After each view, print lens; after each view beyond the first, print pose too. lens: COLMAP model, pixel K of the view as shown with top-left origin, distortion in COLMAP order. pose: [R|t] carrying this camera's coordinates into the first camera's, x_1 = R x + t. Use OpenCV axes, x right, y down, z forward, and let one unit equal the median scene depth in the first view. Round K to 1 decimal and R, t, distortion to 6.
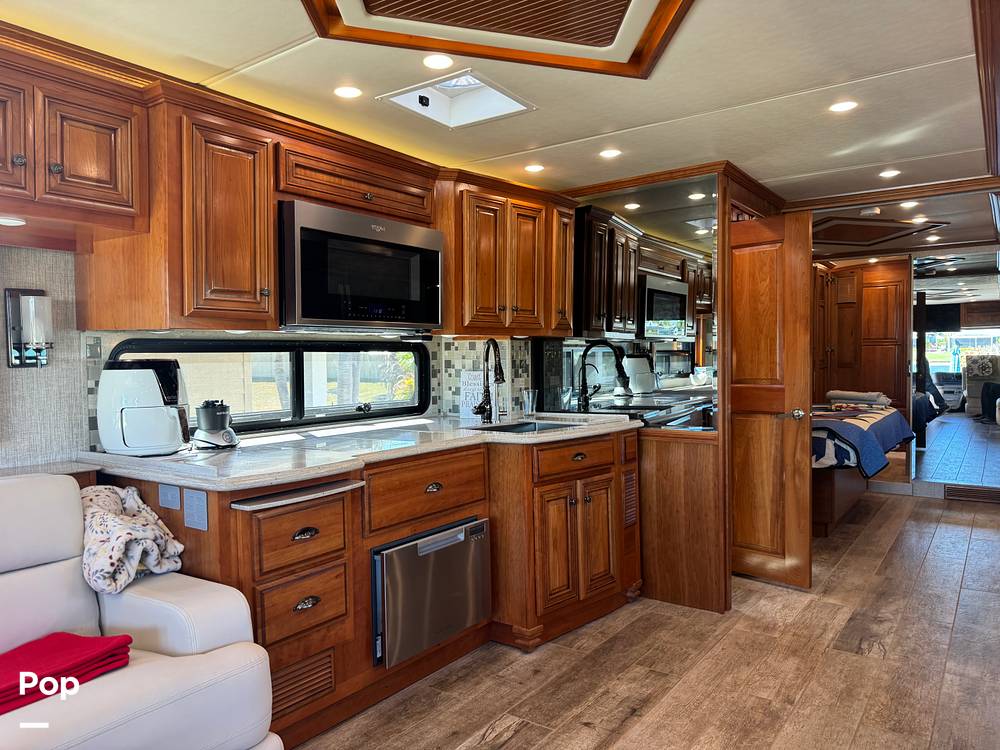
lens RADIAL K [[712.6, 0, 500.4], [0, 712.6, 372.1], [0, 0, 1]] dist [0.051029, -0.049281]
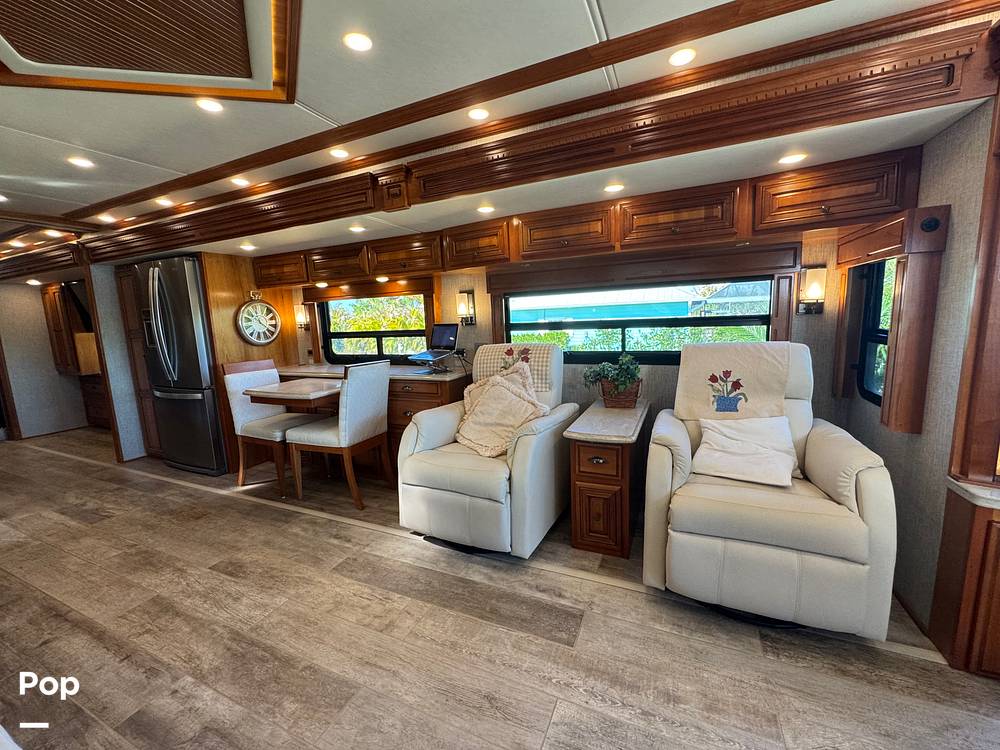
lens RADIAL K [[402.9, 0, 499.2], [0, 402.9, 376.6], [0, 0, 1]] dist [0.004198, 0.000814]
pose [[-0.179172, -0.130172, 0.975168, -0.493941], [0.060062, 0.987912, 0.142908, 0.005709], [-0.981983, 0.084175, -0.169188, 0.280124]]
